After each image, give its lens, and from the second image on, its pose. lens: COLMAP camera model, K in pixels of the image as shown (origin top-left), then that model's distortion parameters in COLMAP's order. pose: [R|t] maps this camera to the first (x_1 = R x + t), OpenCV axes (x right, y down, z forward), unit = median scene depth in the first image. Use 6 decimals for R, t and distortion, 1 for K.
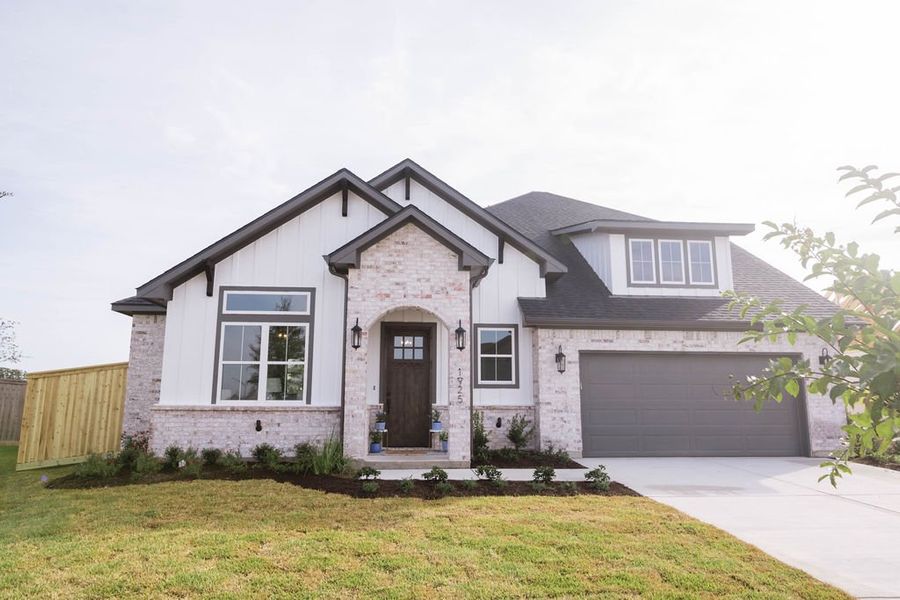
lens RADIAL K [[468.2, 0, 427.2], [0, 468.2, 305.1], [0, 0, 1]] dist [0.000083, -0.000183]
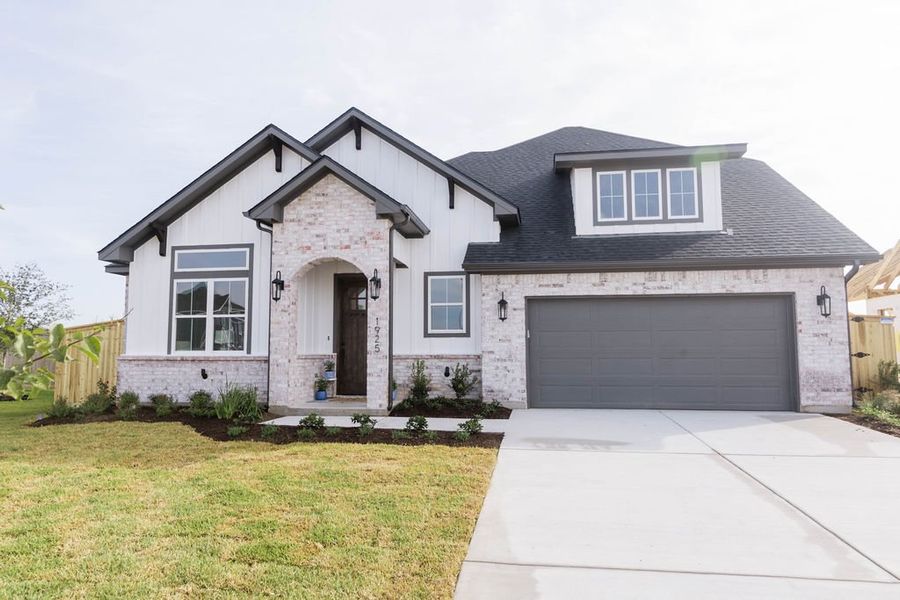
lens RADIAL K [[470.8, 0, 435.0], [0, 470.8, 286.3], [0, 0, 1]] dist [0.003050, 0.000381]
pose [[0.981907, -0.031302, -0.186758, 0.330755], [0.043505, 0.997152, 0.061603, 0.010214], [0.184298, -0.068614, 0.980473, 0.038518]]
